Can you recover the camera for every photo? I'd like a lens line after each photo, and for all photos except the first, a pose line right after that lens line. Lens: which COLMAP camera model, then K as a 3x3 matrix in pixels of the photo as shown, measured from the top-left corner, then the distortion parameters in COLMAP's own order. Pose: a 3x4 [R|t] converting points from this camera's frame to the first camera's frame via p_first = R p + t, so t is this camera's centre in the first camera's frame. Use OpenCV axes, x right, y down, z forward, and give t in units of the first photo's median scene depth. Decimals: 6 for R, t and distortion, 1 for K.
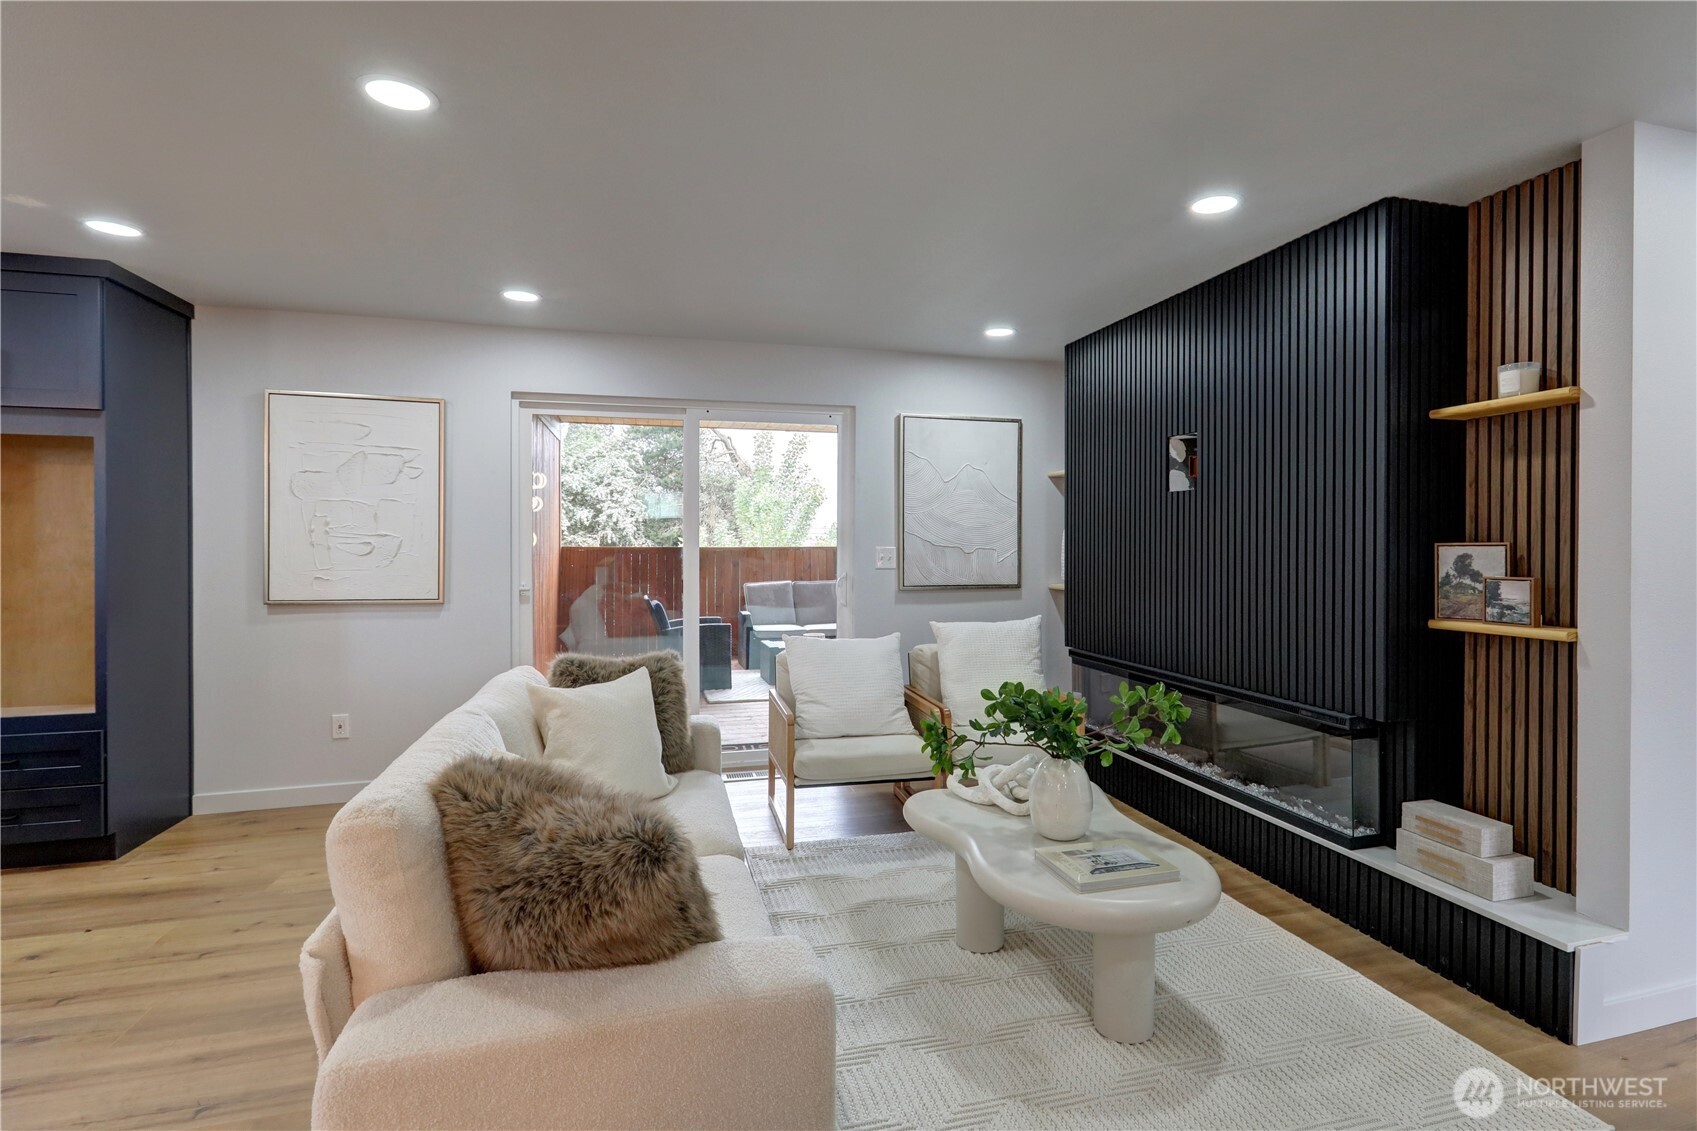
lens RADIAL K [[801.2, 0, 887.4], [0, 801.2, 554.0], [0, 0, 1]] dist [-0.010466, 0.004223]
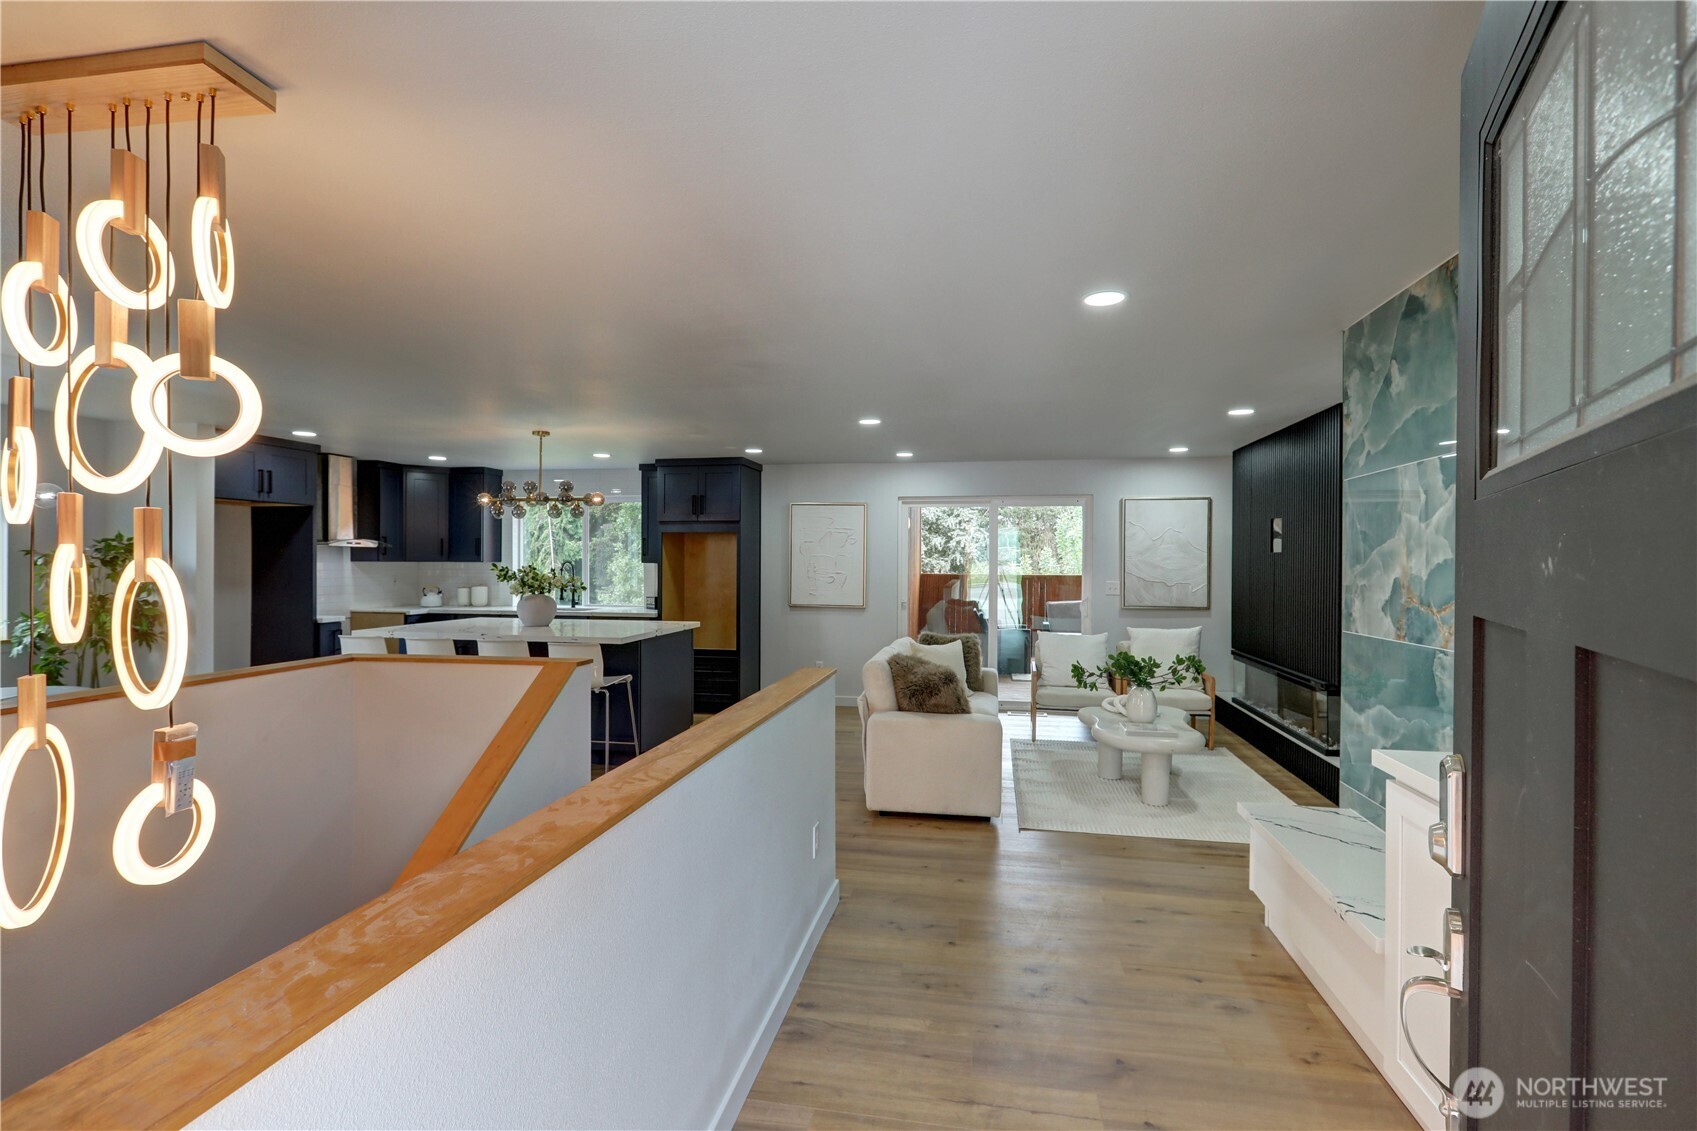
lens RADIAL K [[801.2, 0, 854.4], [0, 801.2, 575.0], [0, 0, 1]] dist [-0.010466, 0.004223]
pose [[0.893059, 0.009827, -0.449833, 0.402555], [-0.008850, 0.999952, 0.004273, -0.037922], [0.449853, 0.000165, 0.893103, -1.027276]]
